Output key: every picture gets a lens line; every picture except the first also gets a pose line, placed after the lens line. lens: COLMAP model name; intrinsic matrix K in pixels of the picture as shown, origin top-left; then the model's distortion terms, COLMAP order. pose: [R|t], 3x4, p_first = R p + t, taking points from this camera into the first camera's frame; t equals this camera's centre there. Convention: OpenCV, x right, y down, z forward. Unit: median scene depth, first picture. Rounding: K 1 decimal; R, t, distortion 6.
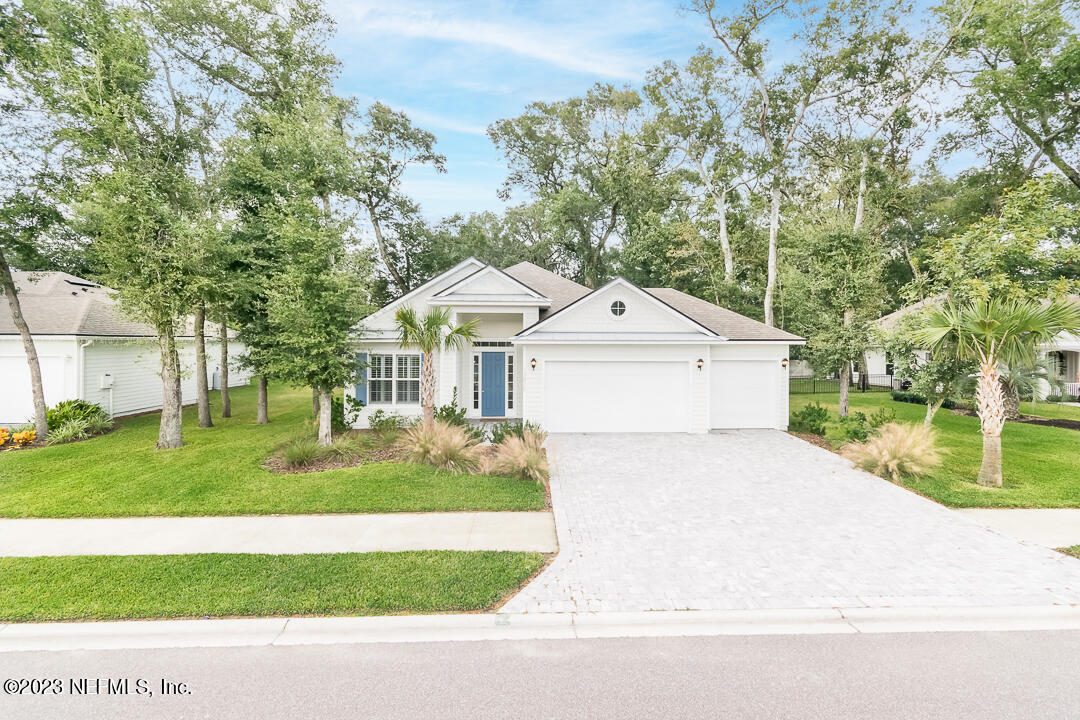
lens RADIAL K [[477.2, 0, 540.3], [0, 477.2, 338.8], [0, 0, 1]] dist [0.001384, 0.000022]
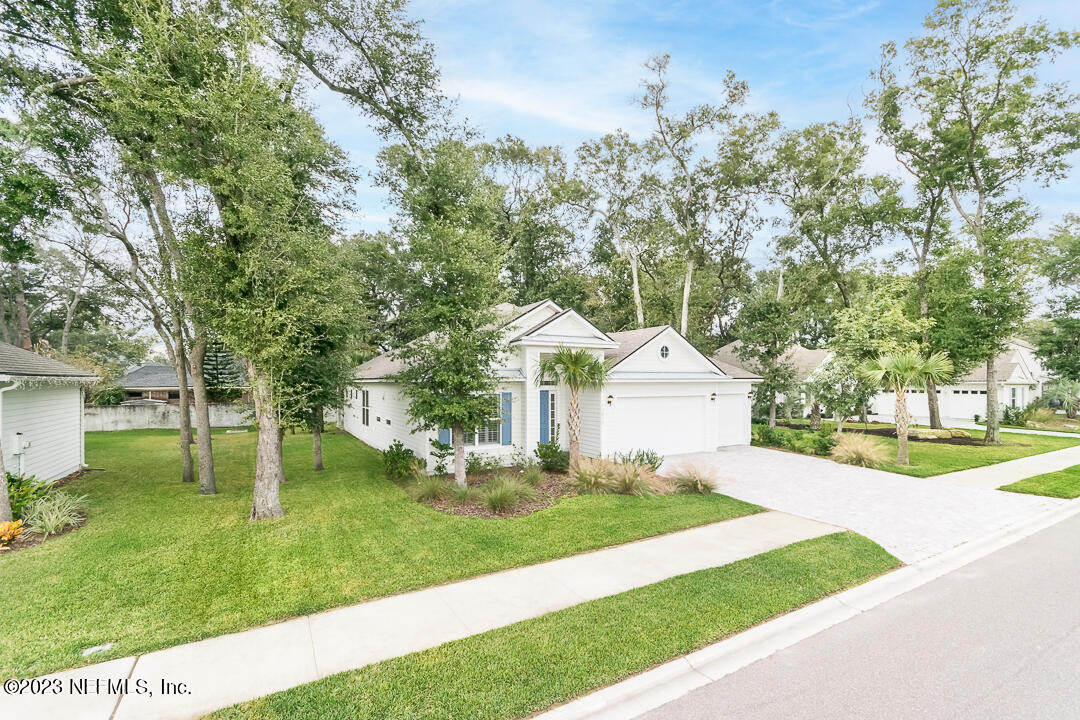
lens RADIAL K [[463.5, 0, 568.9], [0, 463.5, 374.4], [0, 0, 1]] dist [-0.000567, 0.000021]
pose [[0.885201, 0.002407, 0.465202, -0.692705], [0.002782, 0.999941, -0.010467, 0.004375], [-0.465200, 0.010560, 0.885143, 0.096904]]
